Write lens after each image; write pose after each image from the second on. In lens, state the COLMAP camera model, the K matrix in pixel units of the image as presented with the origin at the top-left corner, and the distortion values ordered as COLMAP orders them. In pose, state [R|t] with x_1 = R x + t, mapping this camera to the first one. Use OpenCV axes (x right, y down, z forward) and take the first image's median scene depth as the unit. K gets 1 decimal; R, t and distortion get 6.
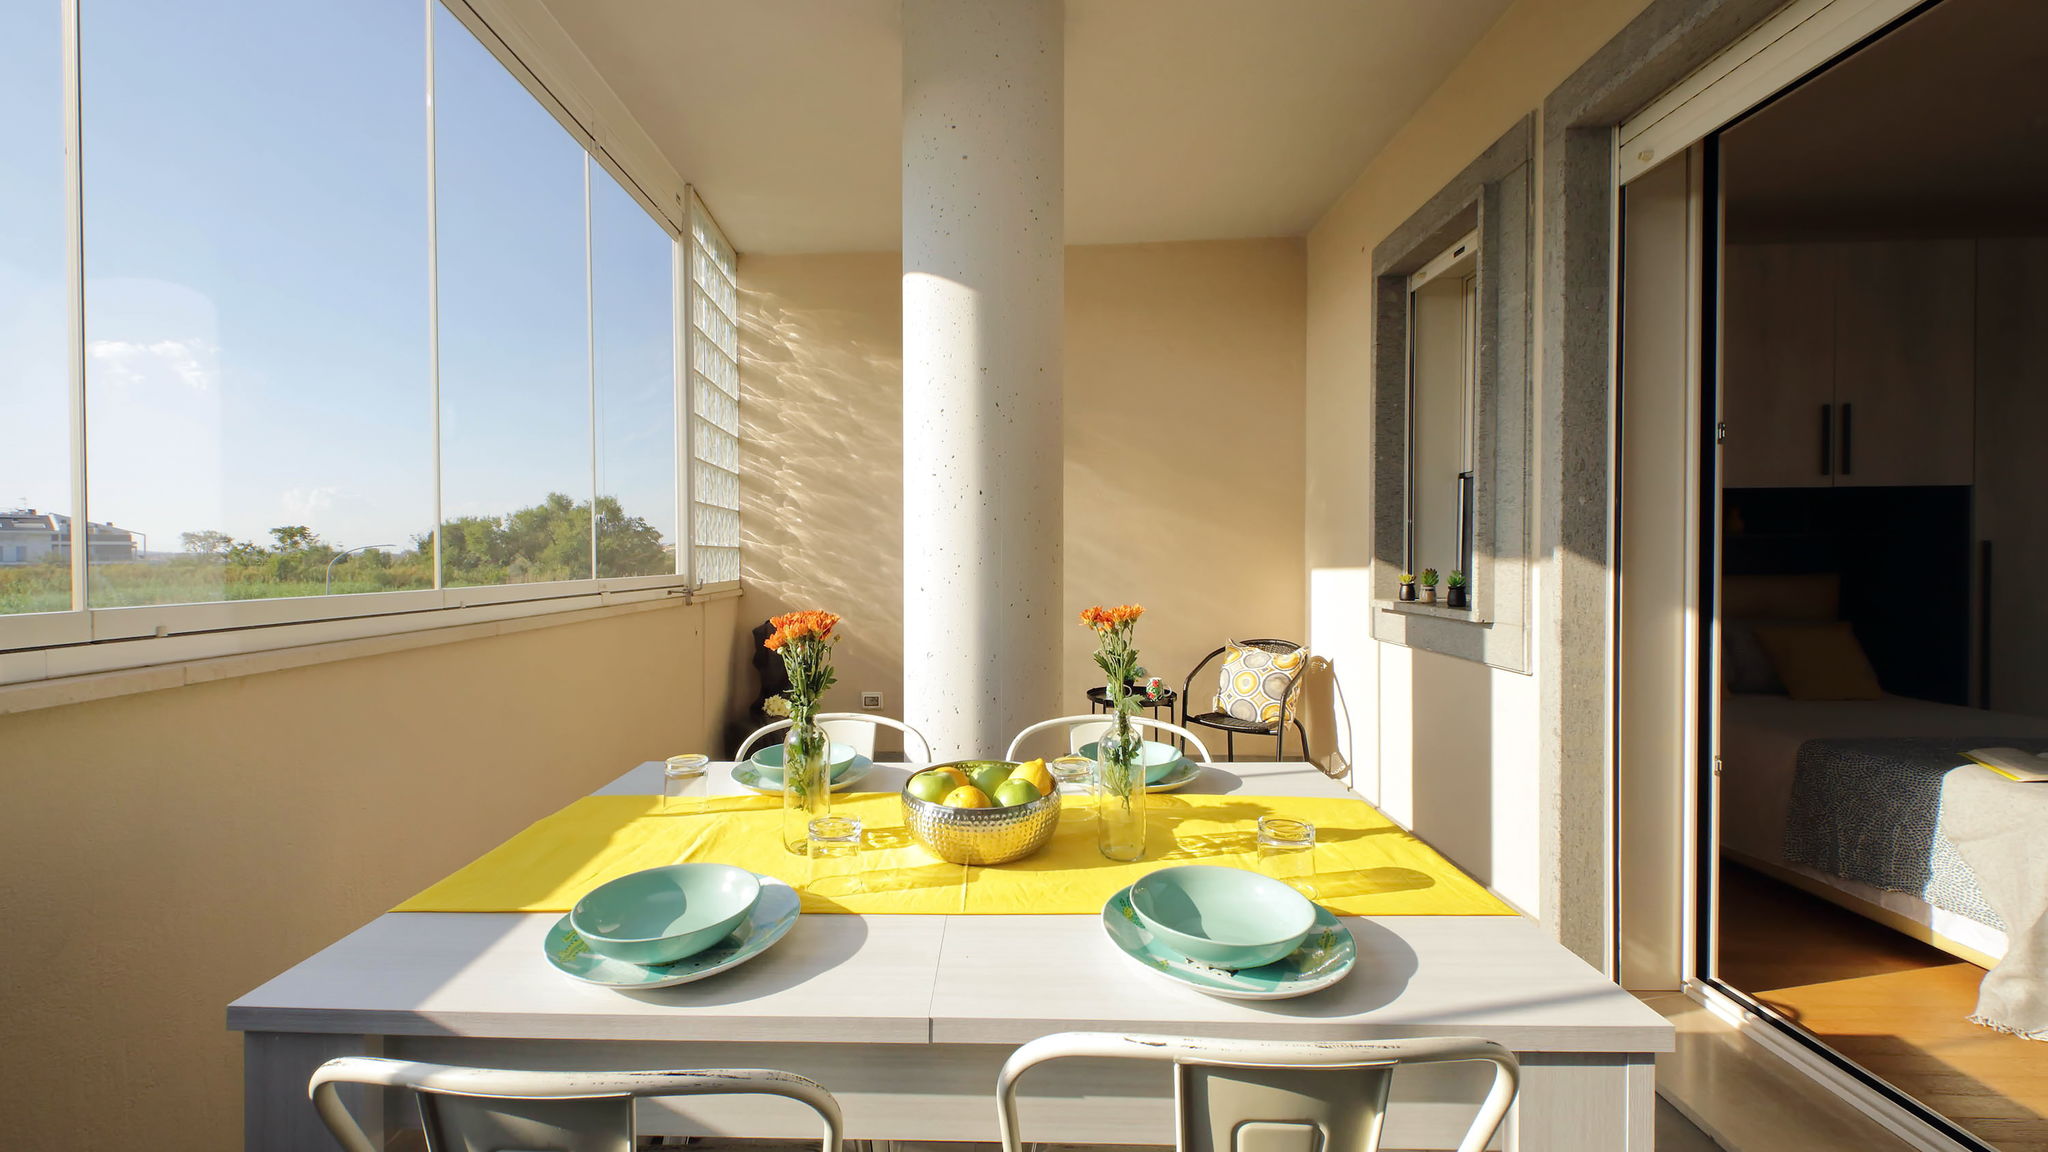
lens RADIAL K [[791.7, 0, 980.7], [0, 791.7, 561.0], [0, 0, 1]] dist [0.034336, -0.013731]
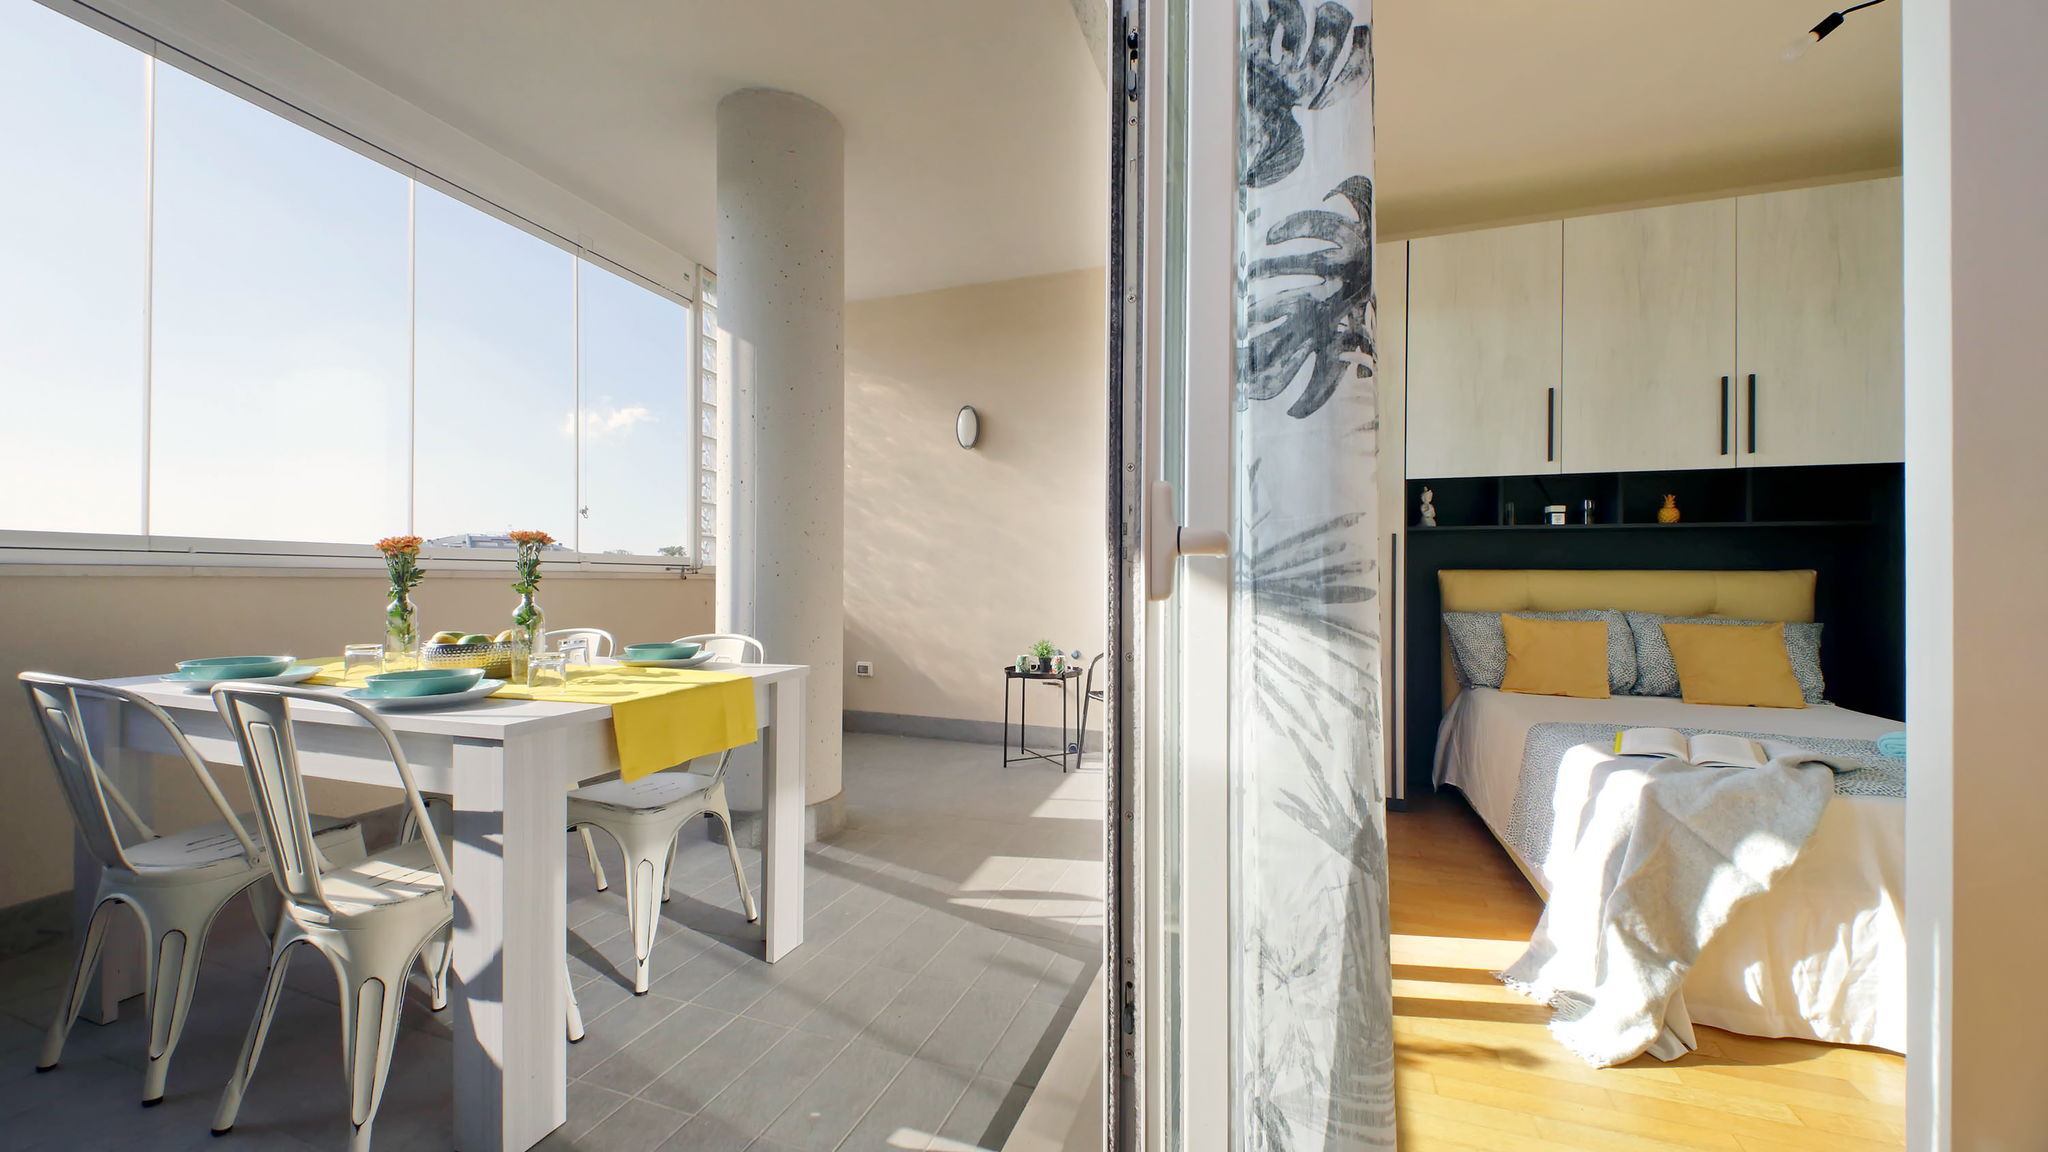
lens RADIAL K [[788.8, 0, 1012.7], [0, 788.8, 575.3], [0, 0, 1]] dist [0.033586, -0.017747]
pose [[0.952433, 0.014962, -0.304382, 0.730281], [-0.018142, 0.999806, -0.007622, 0.064430], [0.304209, 0.012781, 0.952520, -0.115494]]
